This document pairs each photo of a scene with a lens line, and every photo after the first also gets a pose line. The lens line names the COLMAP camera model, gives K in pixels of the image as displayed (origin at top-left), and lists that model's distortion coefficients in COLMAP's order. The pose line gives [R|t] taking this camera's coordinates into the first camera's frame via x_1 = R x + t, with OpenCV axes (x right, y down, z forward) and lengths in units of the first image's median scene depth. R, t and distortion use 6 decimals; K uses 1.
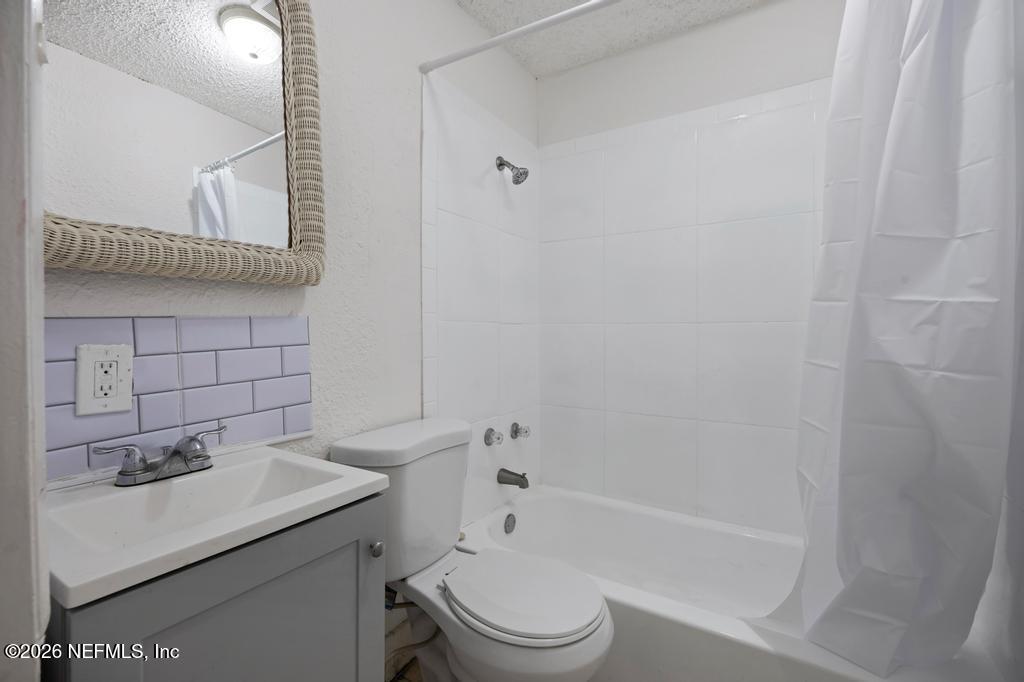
lens RADIAL K [[443.8, 0, 519.5], [0, 443.8, 339.0], [0, 0, 1]] dist [0.000571, 0.000982]
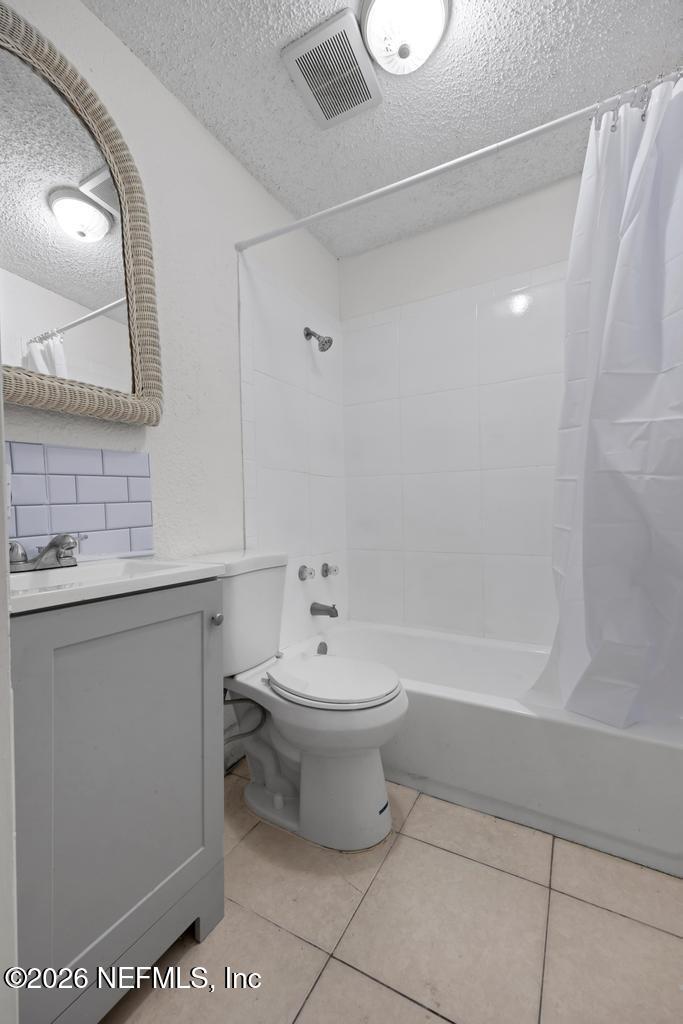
lens RADIAL K [[423.0, 0, 344.4], [0, 423.0, 512.9], [0, 0, 1]] dist [0.024908, -0.000667]
pose [[0.999112, -0.019414, 0.037386, 0.002305], [0.019558, 0.999803, -0.003480, 0.128370], [-0.037311, 0.004208, 0.999295, -0.165335]]
